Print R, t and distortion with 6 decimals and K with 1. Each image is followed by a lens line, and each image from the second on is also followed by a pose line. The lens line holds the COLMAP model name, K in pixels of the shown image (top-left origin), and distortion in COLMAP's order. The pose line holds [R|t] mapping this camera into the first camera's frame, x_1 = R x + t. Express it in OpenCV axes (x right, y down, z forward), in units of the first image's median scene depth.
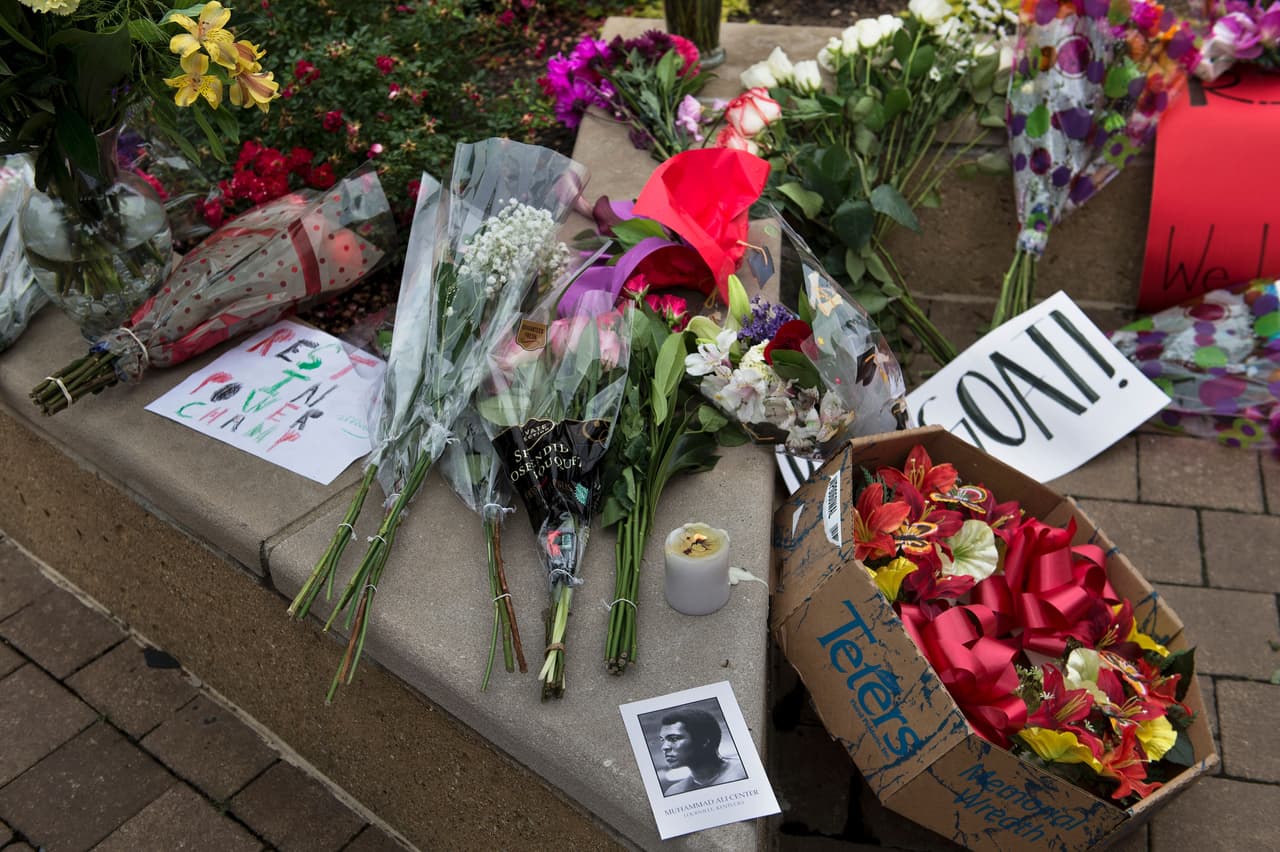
lens RADIAL K [[1546.0, 0, 642.8], [0, 1546.0, 426.6], [0, 0, 1]] dist [0.084006, 0.000000]
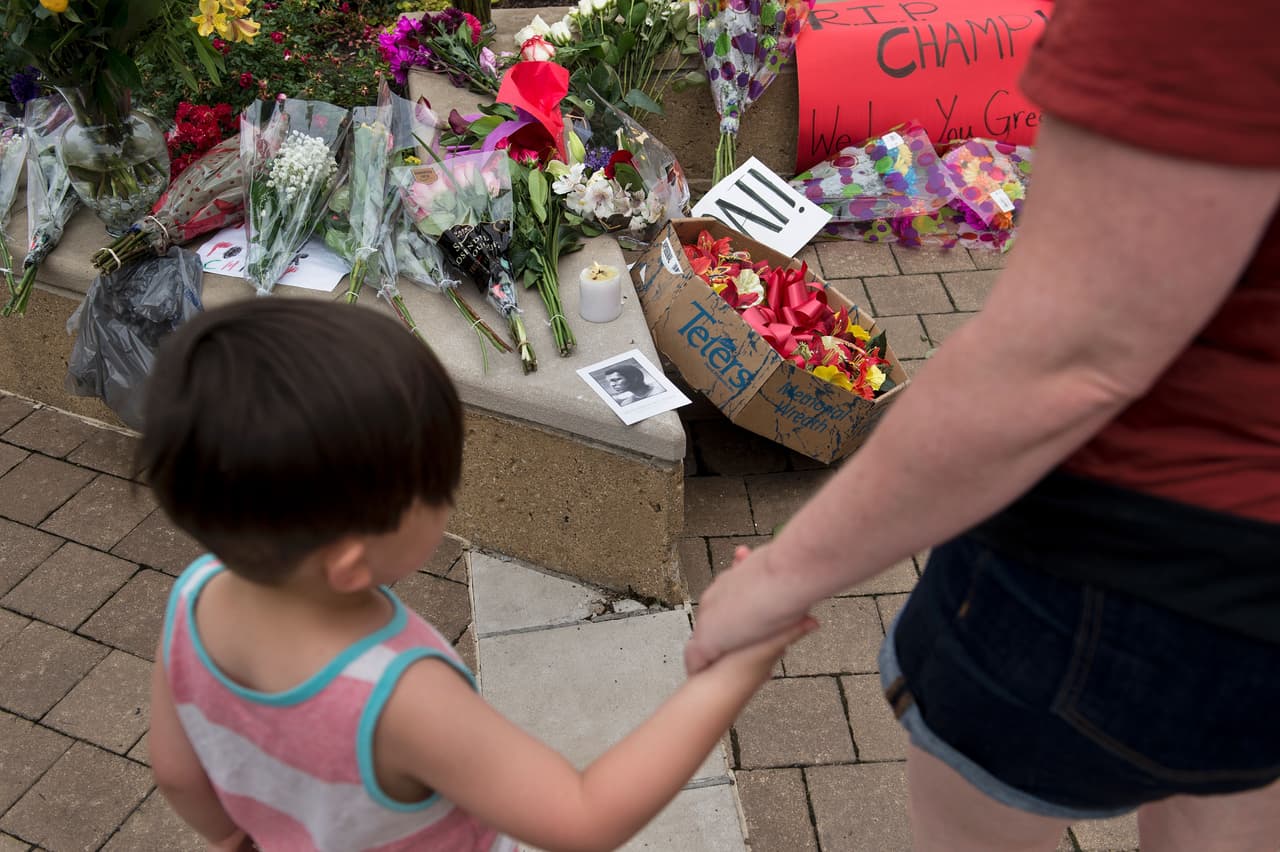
lens RADIAL K [[1281.9, 0, 603.3], [0, 1281.9, 441.0], [0, 0, 1]] dist [0.030994, 0.000000]
pose [[0.968580, -0.142608, 0.203753, -0.208225], [0.141951, 0.989712, 0.017911, 0.181583], [-0.204211, 0.011575, 0.978858, -0.230868]]
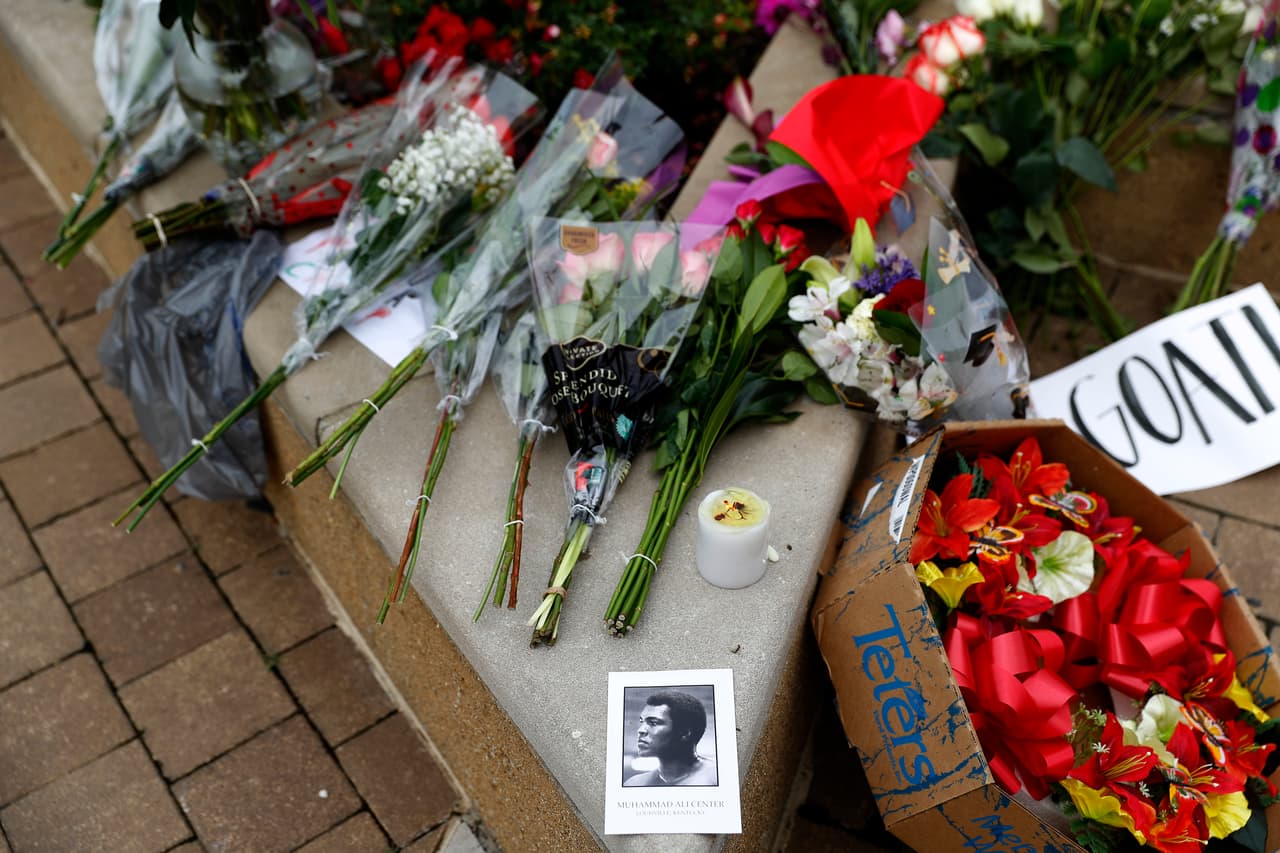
lens RADIAL K [[1398.4, 0, 643.6], [0, 1398.4, 430.7], [0, 0, 1]] dist [0.029388, 0.000000]
pose [[0.969529, 0.179532, -0.166680, 0.092387], [-0.163375, 0.980836, 0.106158, -0.041313], [0.182545, -0.075692, 0.980280, 0.154802]]
